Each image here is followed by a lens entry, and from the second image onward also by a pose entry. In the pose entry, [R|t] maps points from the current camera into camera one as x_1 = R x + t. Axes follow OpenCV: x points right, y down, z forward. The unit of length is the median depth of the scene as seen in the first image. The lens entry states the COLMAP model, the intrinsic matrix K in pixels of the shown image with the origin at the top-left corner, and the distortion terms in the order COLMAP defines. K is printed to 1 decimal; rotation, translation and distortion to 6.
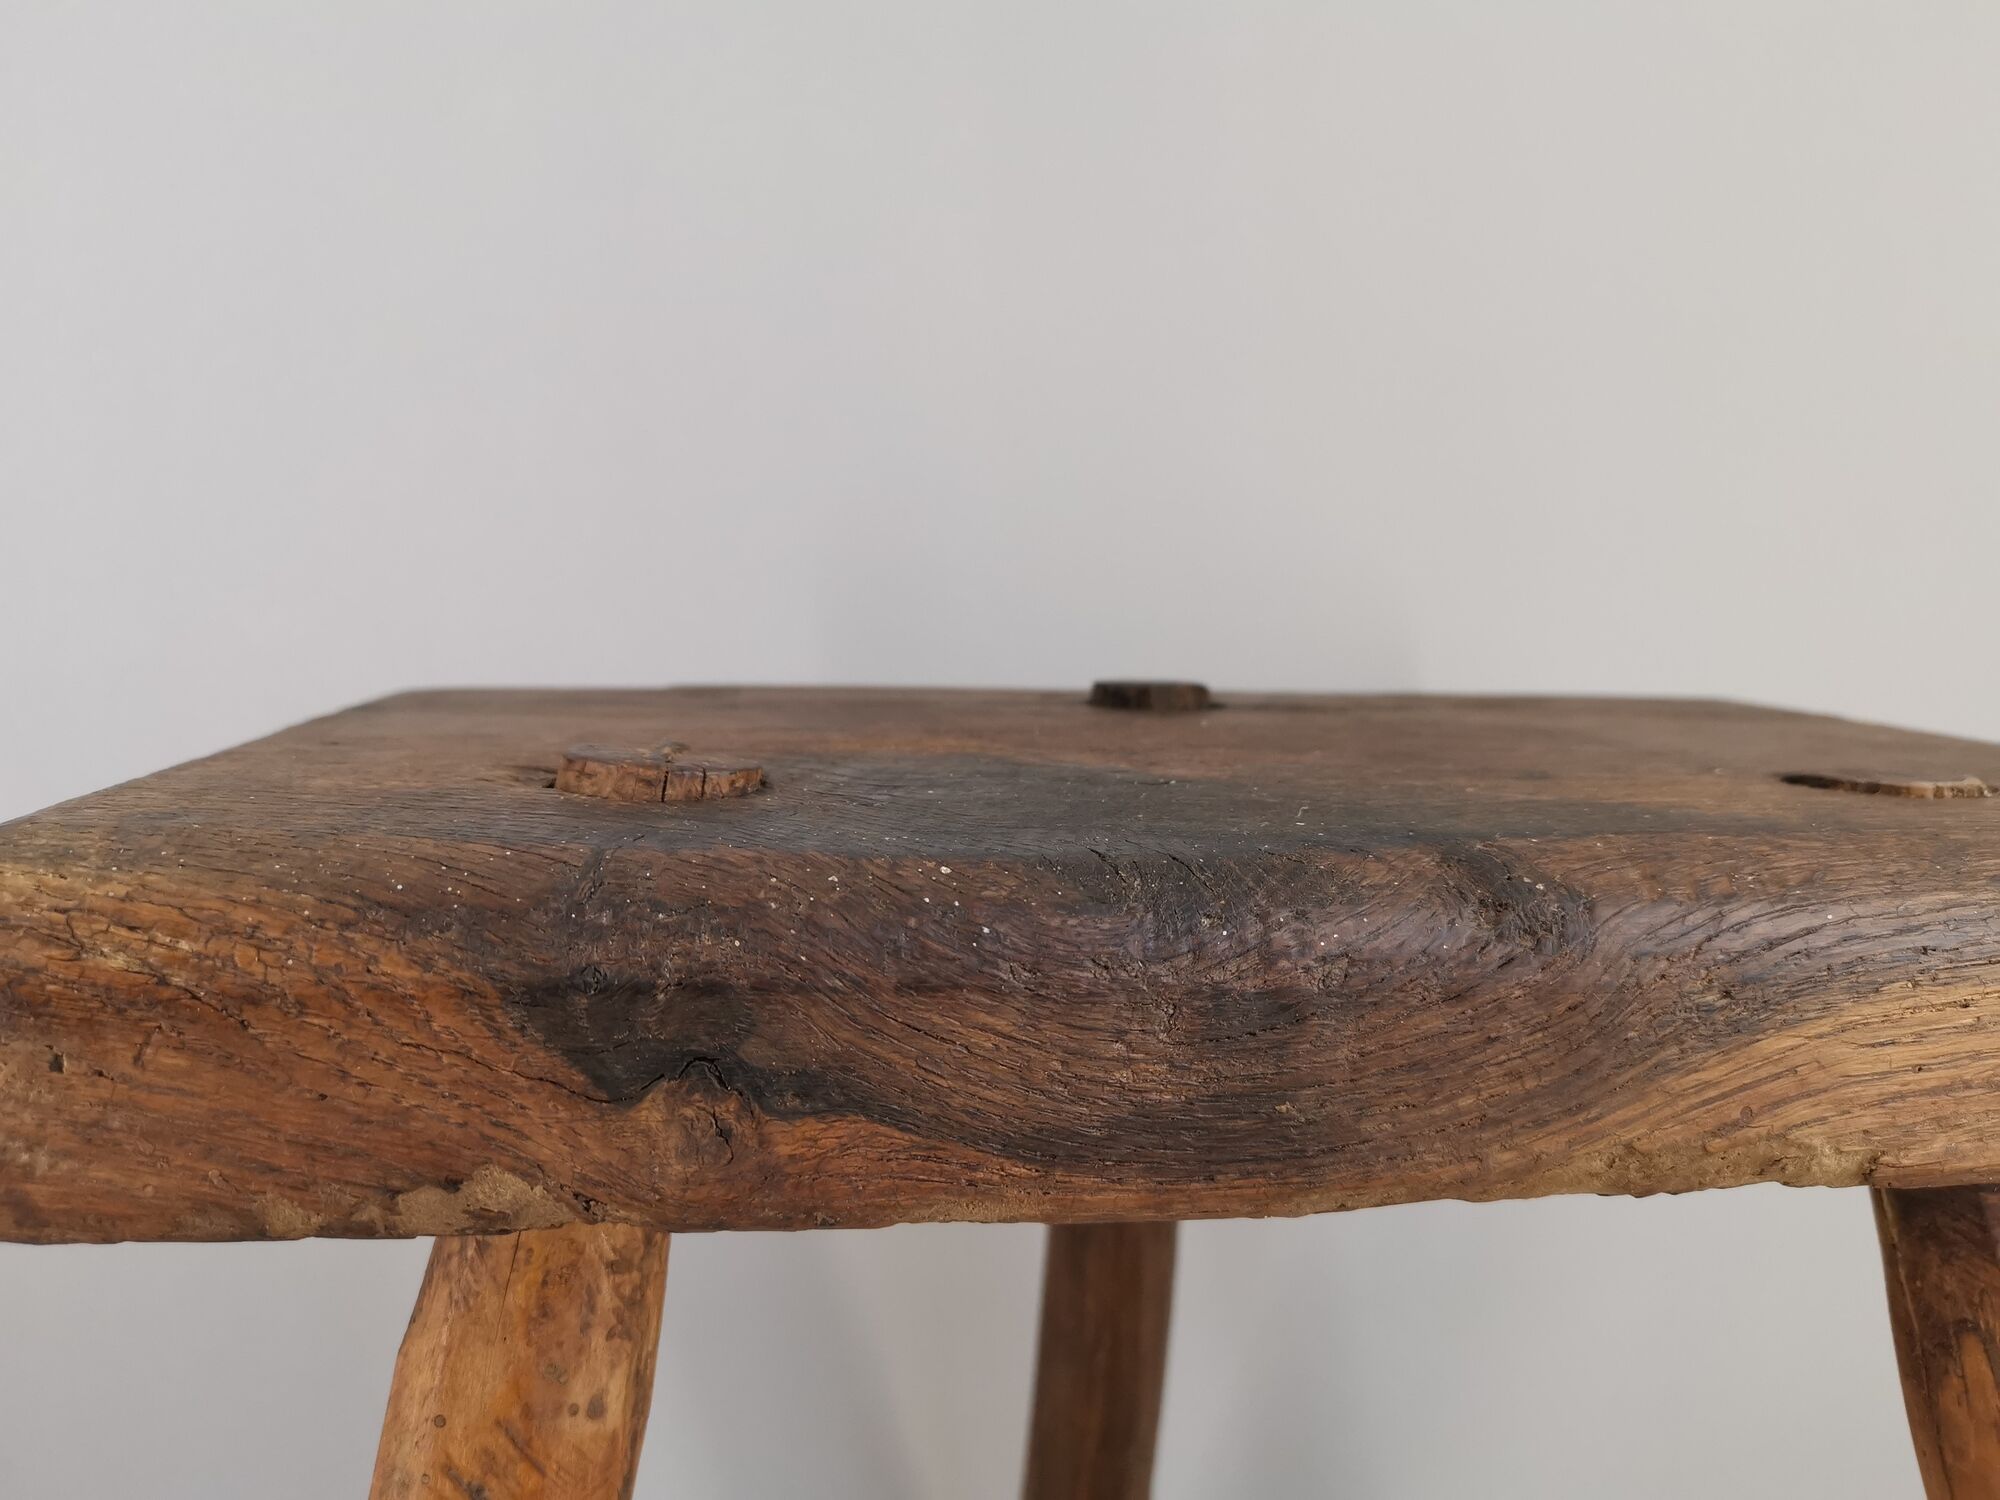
lens RADIAL K [[1598.2, 0, 1000.0], [0, 1598.2, 750.0], [0, 0, 1]] dist [0.068404, -0.155787]
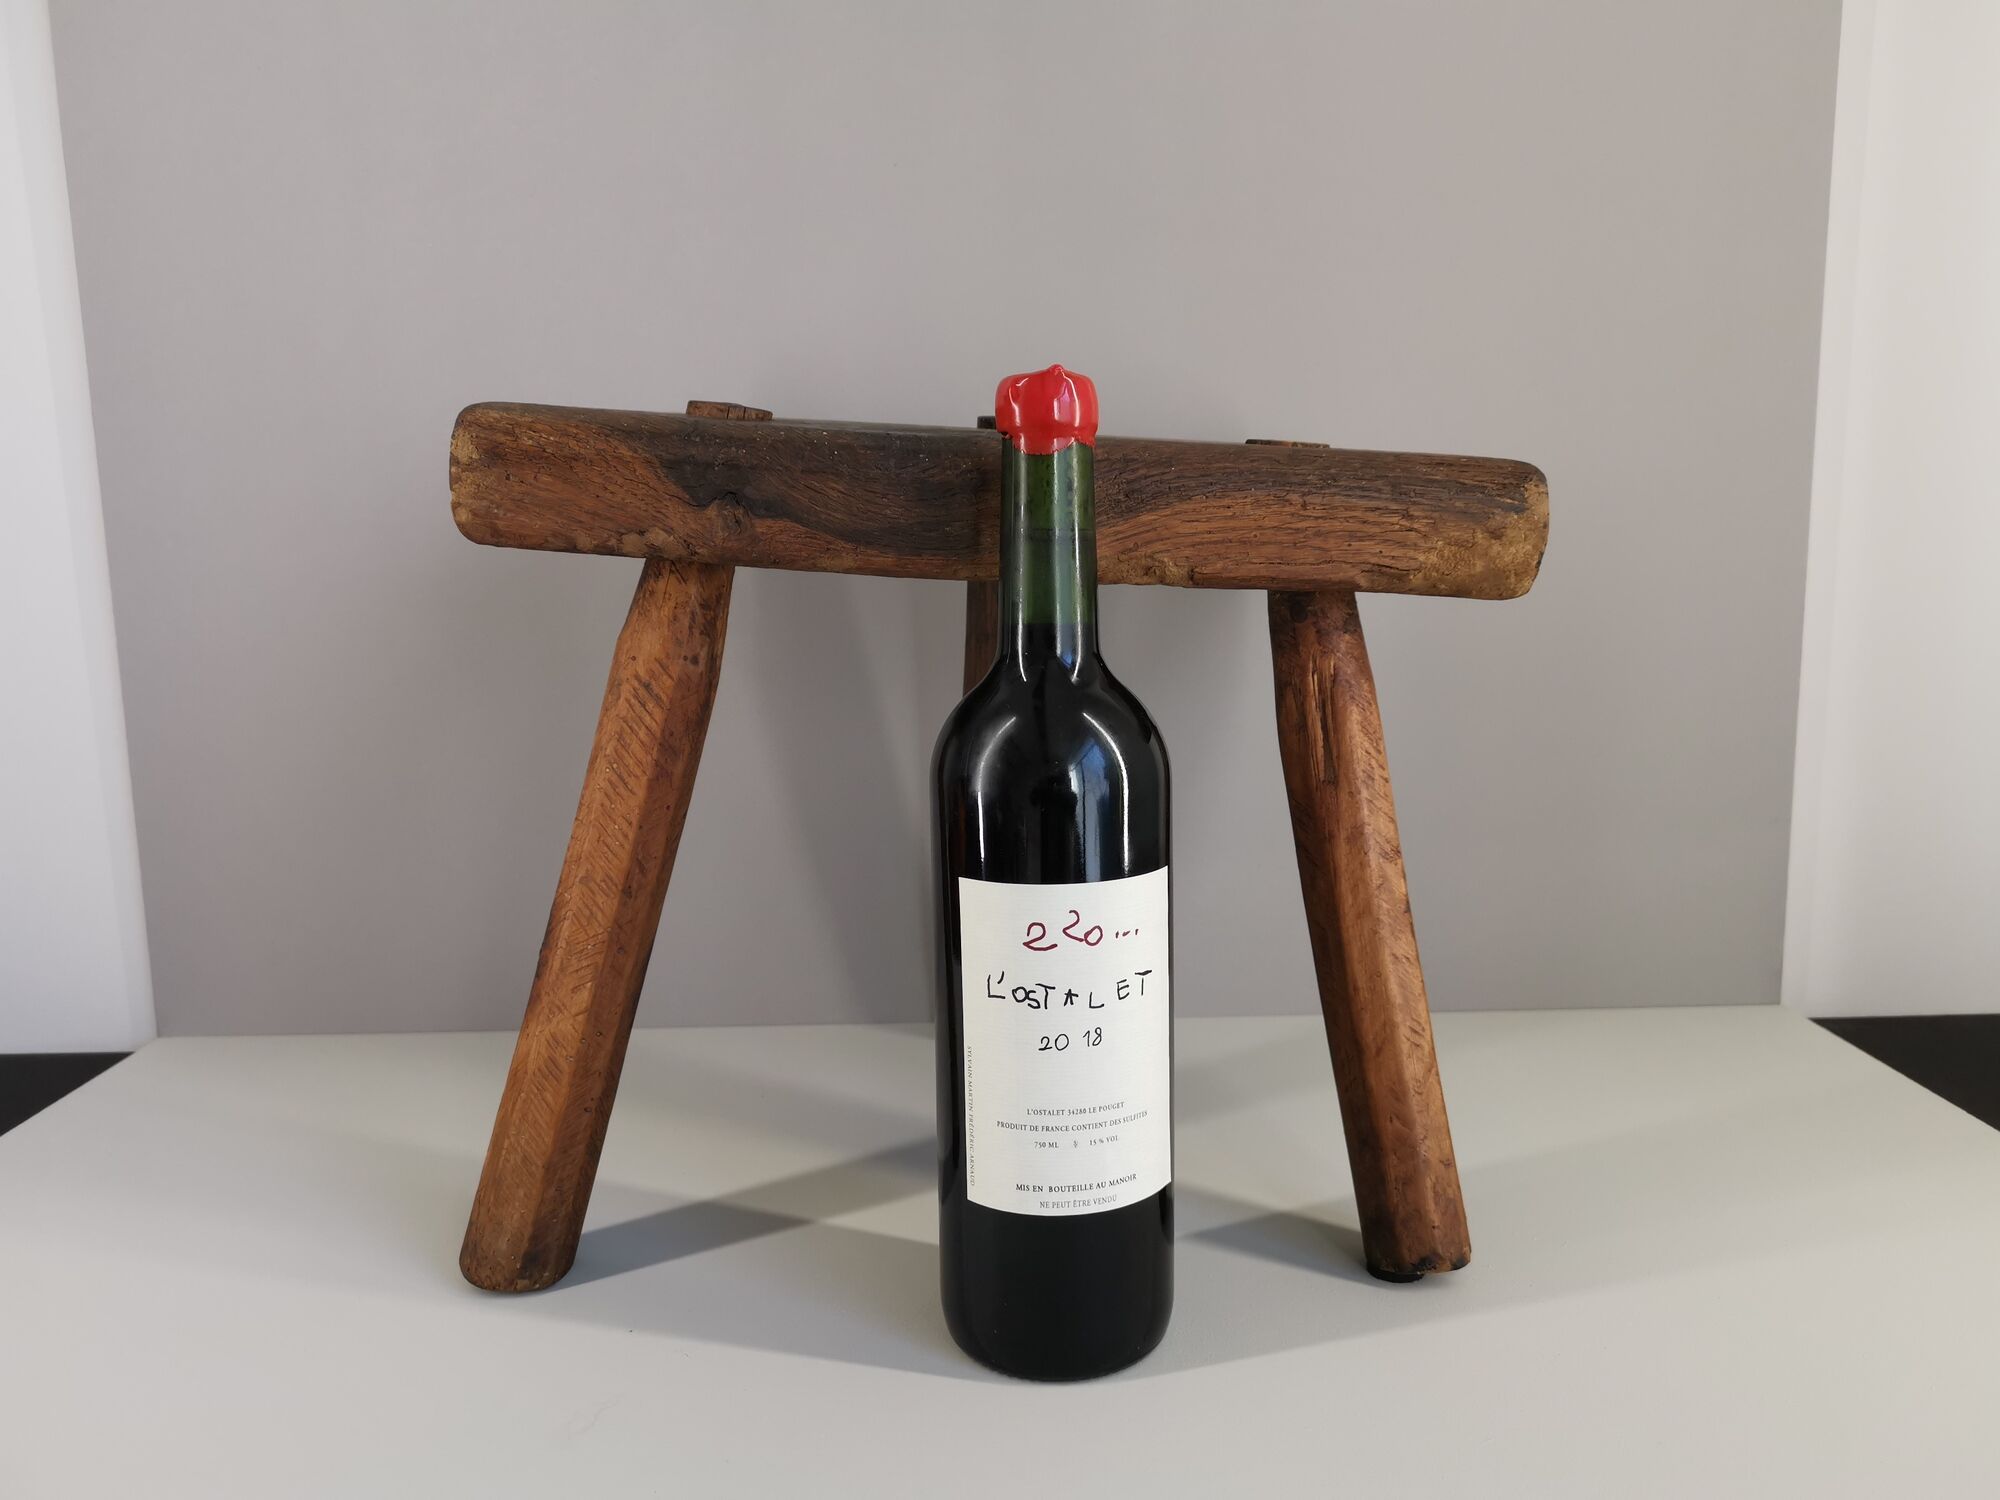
lens RADIAL K [[1598.2, 0, 1000.0], [0, 1598.2, 750.0], [0, 0, 1]] dist [0.068404, -0.155787]
pose [[0.992879, 0.056575, -0.104834, 0.579724], [-0.047494, 0.995060, 0.087182, 0.365499], [0.109248, -0.081582, 0.990661, -1.690068]]
